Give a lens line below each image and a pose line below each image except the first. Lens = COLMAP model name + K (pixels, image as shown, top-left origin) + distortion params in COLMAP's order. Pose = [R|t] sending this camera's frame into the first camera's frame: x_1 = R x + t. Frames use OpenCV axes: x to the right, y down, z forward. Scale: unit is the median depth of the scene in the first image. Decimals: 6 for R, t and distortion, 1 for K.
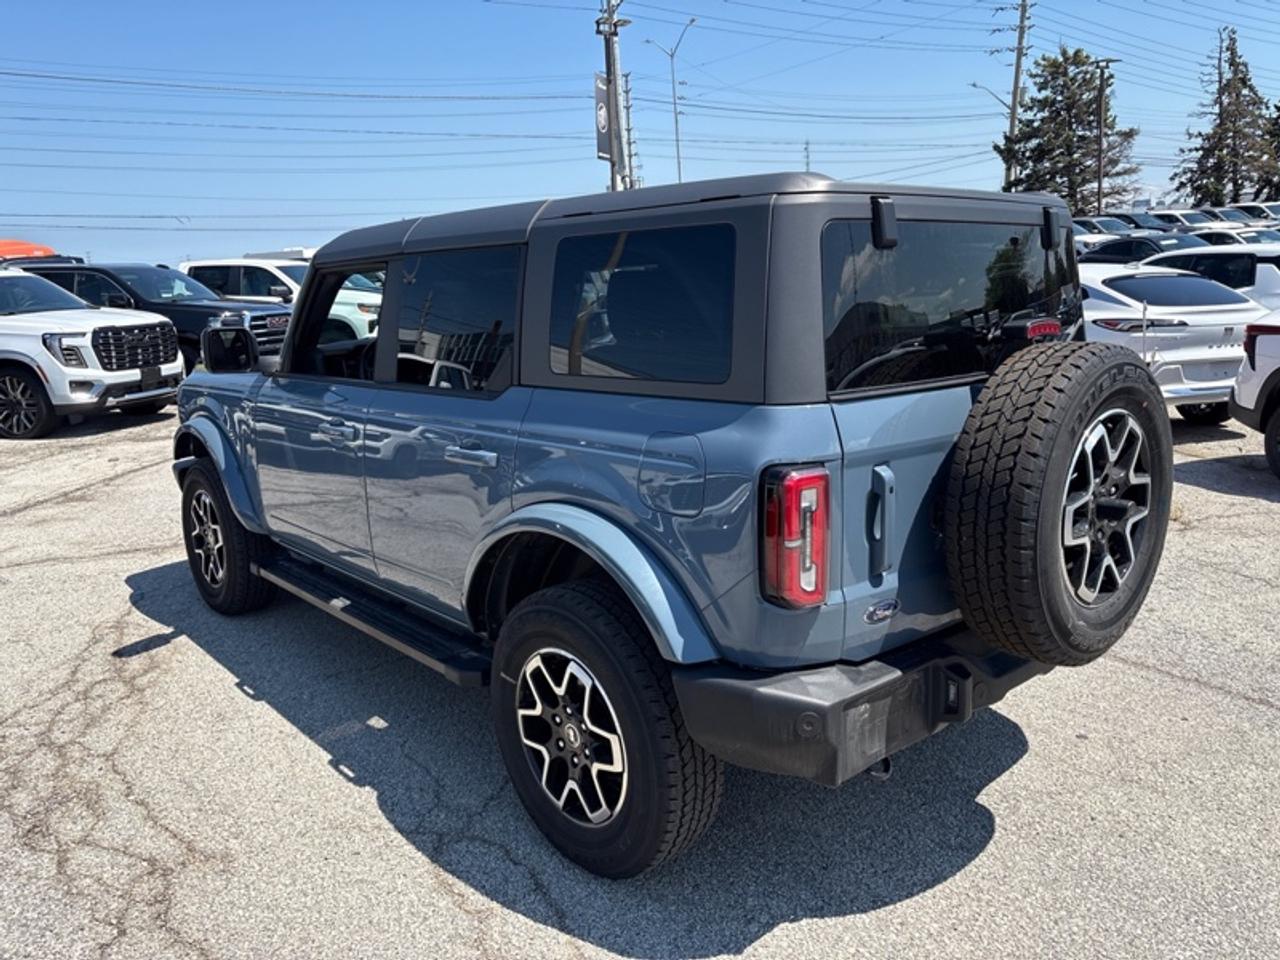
lens RADIAL K [[978.2, 0, 640.0], [0, 978.2, 480.0], [0, 0, 1]] dist [0.045239, -0.047393]
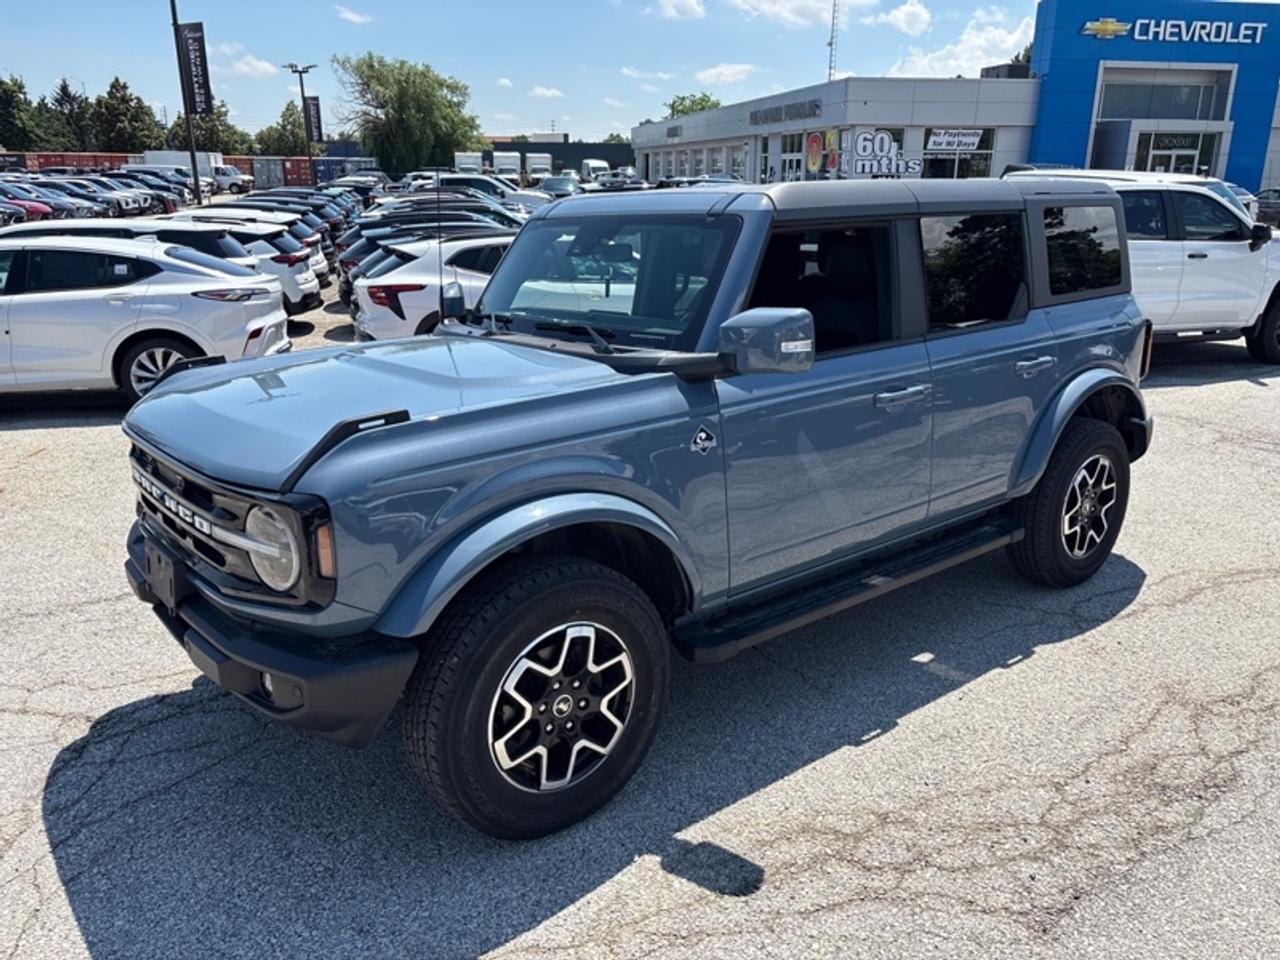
lens RADIAL K [[978.2, 0, 640.0], [0, 978.2, 480.0], [0, 0, 1]] dist [0.045239, -0.047393]
pose [[0.029215, -0.235557, 0.971421, -0.115102], [0.217690, 0.950009, 0.223818, -0.021979], [-0.975581, 0.204930, 0.079033, 0.107032]]
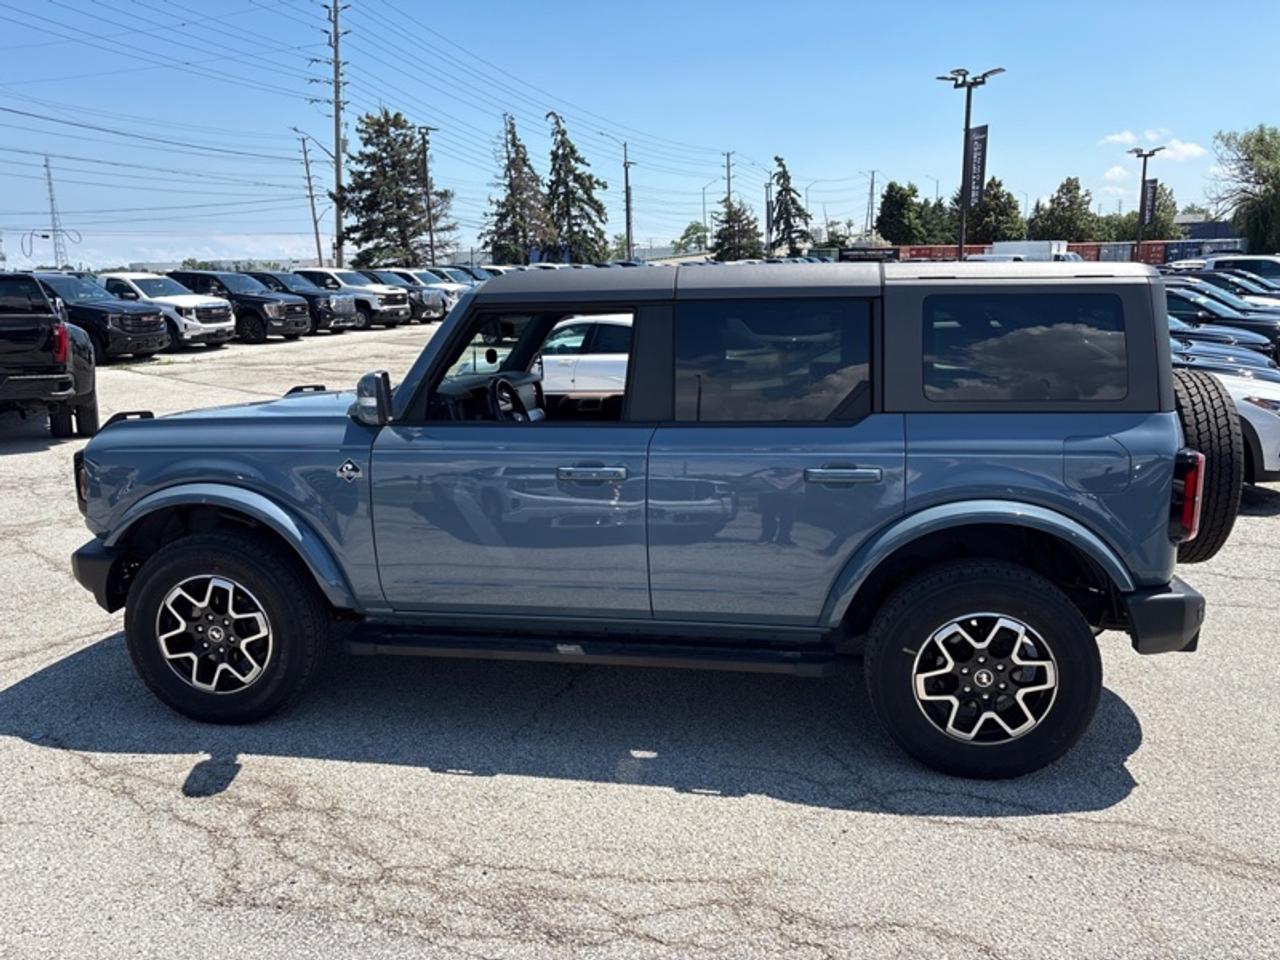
lens RADIAL K [[978.2, 0, 640.0], [0, 978.2, 480.0], [0, 0, 1]] dist [0.045239, -0.047393]
pose [[0.764051, -0.086142, 0.639379, -0.081388], [0.110937, 0.993827, 0.001327, -0.003414], [-0.635546, 0.069917, 0.768891, 0.018123]]
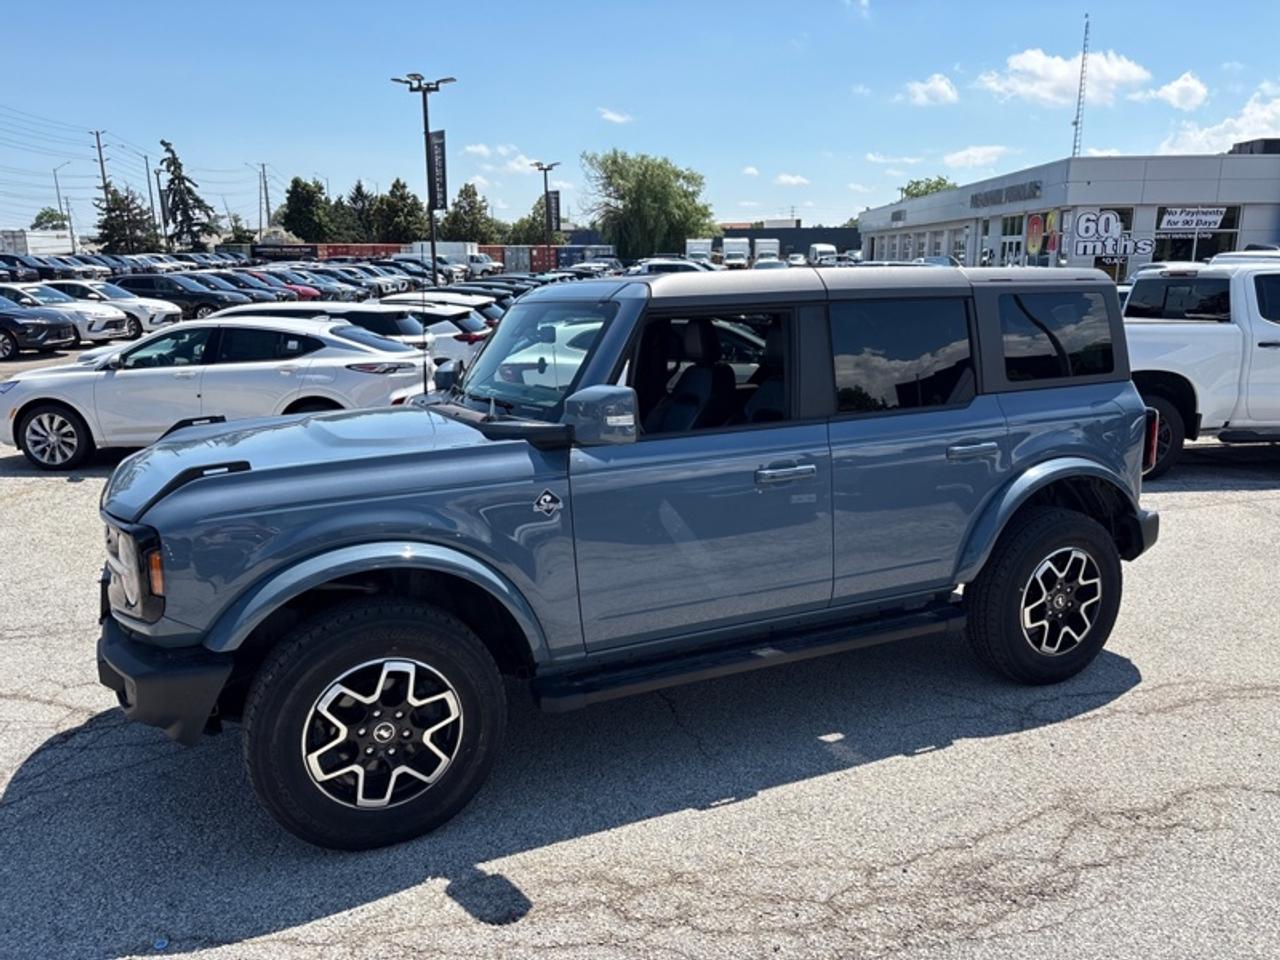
lens RADIAL K [[978.2, 0, 640.0], [0, 978.2, 480.0], [0, 0, 1]] dist [0.045239, -0.047393]
pose [[0.260807, -0.150978, 0.953512, -0.117340], [0.202244, 0.974323, 0.098955, -0.015532], [-0.943969, 0.167034, 0.284645, 0.077026]]
